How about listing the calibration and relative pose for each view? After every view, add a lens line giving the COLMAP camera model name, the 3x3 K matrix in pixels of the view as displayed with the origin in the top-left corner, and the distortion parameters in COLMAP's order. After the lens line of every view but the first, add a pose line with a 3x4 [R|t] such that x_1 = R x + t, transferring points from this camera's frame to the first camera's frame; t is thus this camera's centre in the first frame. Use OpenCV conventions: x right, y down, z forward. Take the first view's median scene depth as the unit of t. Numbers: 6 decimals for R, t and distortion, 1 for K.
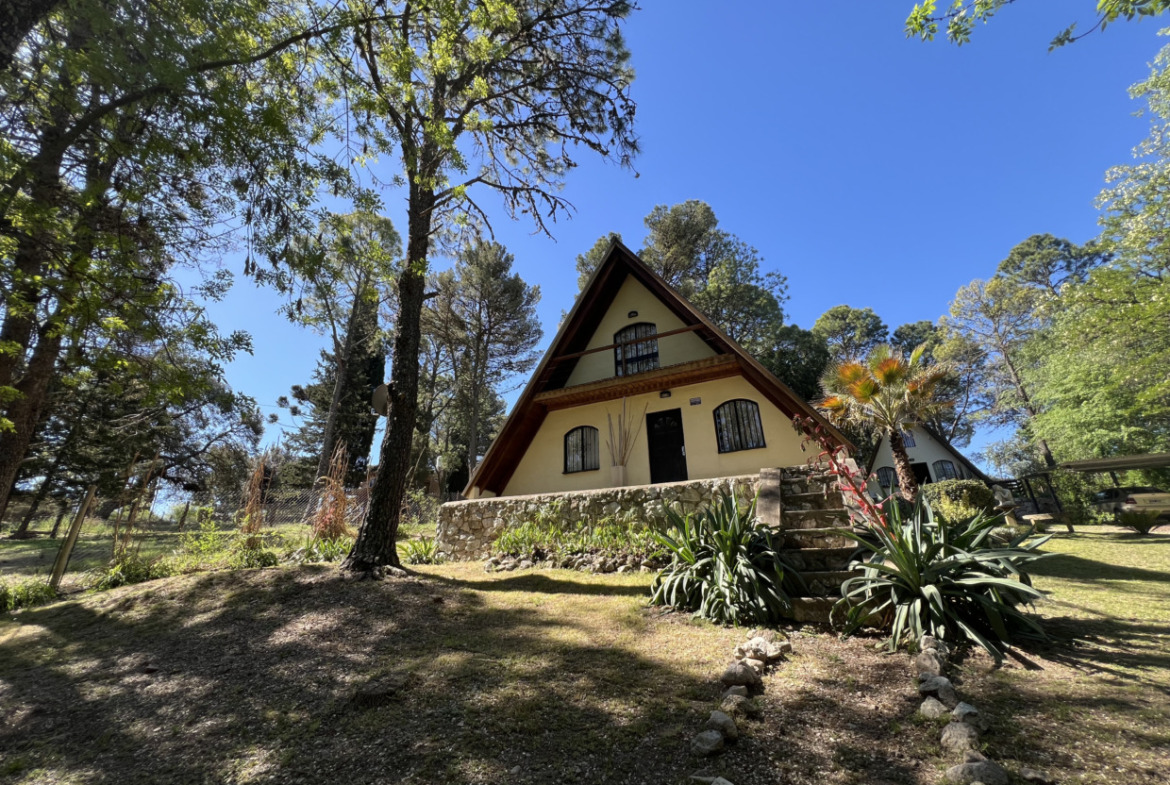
lens RADIAL K [[458.0, 0, 581.9], [0, 458.0, 359.9], [0, 0, 1]] dist [-0.002408, 0.000209]
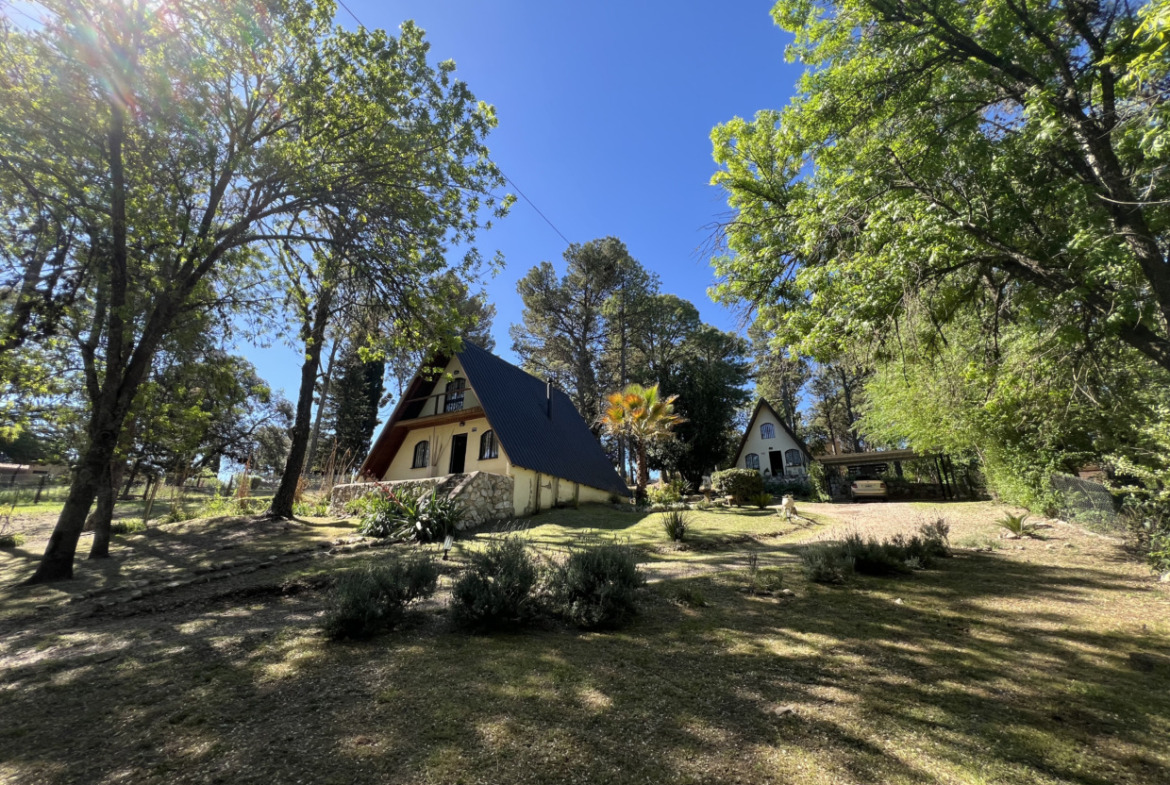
lens RADIAL K [[458.0, 0, 581.9], [0, 458.0, 359.9], [0, 0, 1]] dist [-0.002408, 0.000209]
pose [[0.996272, -0.010909, -0.085572, 0.374731], [0.016465, 0.997782, 0.064491, -0.129647], [0.084678, -0.065660, 0.994243, -0.315448]]
